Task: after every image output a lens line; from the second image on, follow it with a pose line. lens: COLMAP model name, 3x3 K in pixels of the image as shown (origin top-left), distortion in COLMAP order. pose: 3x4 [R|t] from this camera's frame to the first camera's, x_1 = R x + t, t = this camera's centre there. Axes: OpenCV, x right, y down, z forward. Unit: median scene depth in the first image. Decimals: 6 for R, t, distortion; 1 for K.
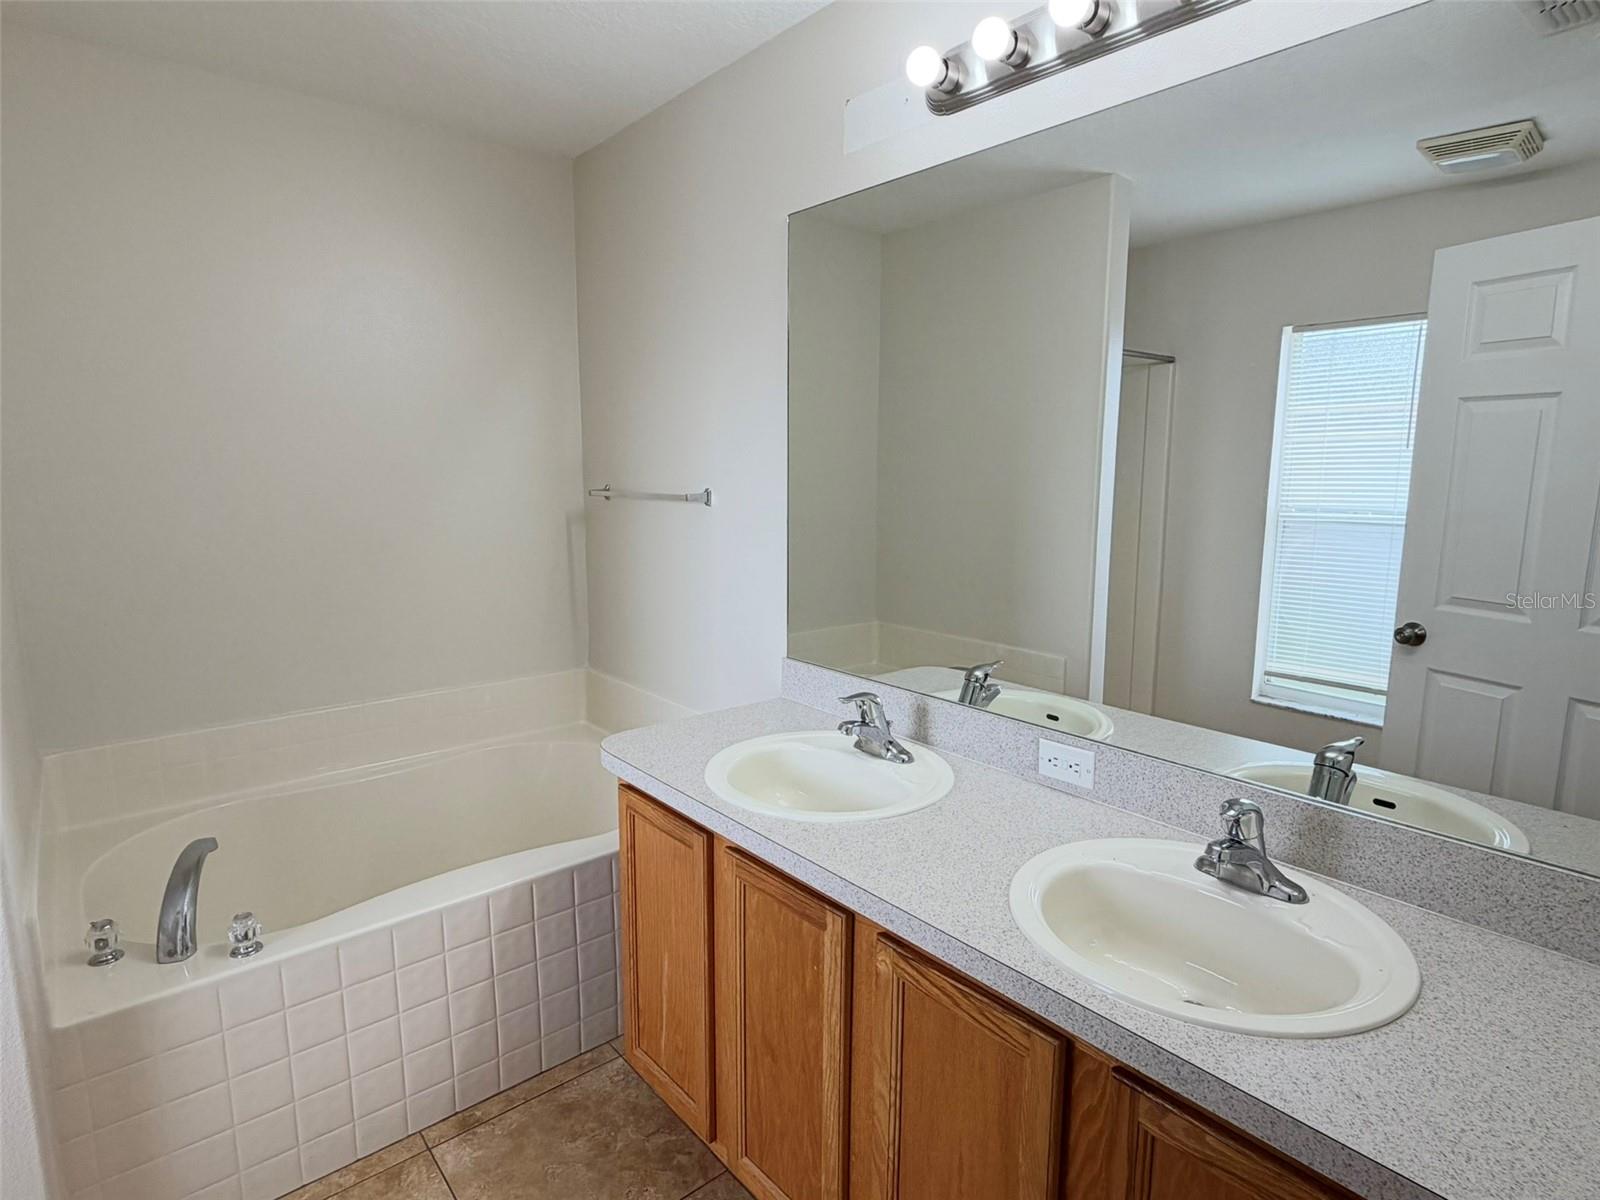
lens RADIAL K [[866.7, 0, 804.5], [0, 866.7, 602.3], [0, 0, 1]] dist [0.005206, -0.000160]
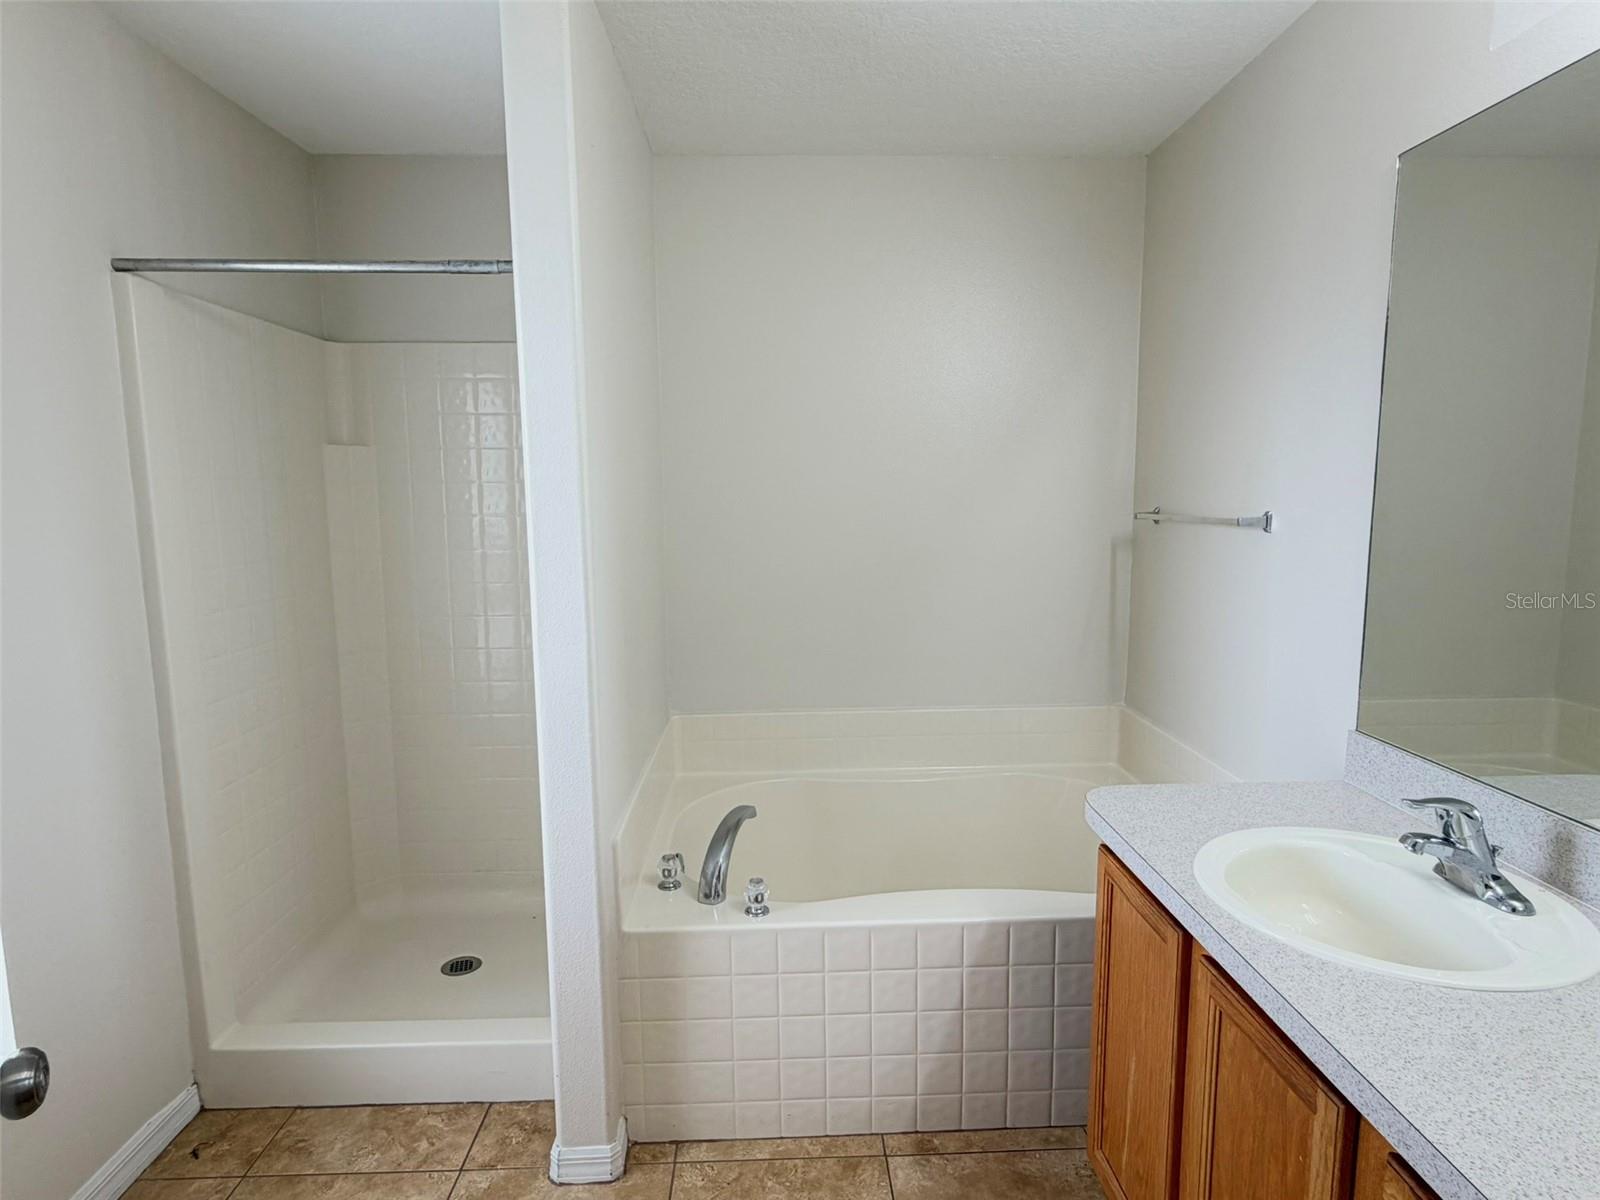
lens RADIAL K [[877.7, 0, 801.4], [0, 877.7, 603.8], [0, 0, 1]] dist [0.002994, -0.000853]
pose [[0.786746, 0.070024, -0.613292, 0.078172], [-0.086363, 0.996259, 0.002962, -0.010414], [0.611205, 0.050635, 0.789851, 0.095164]]
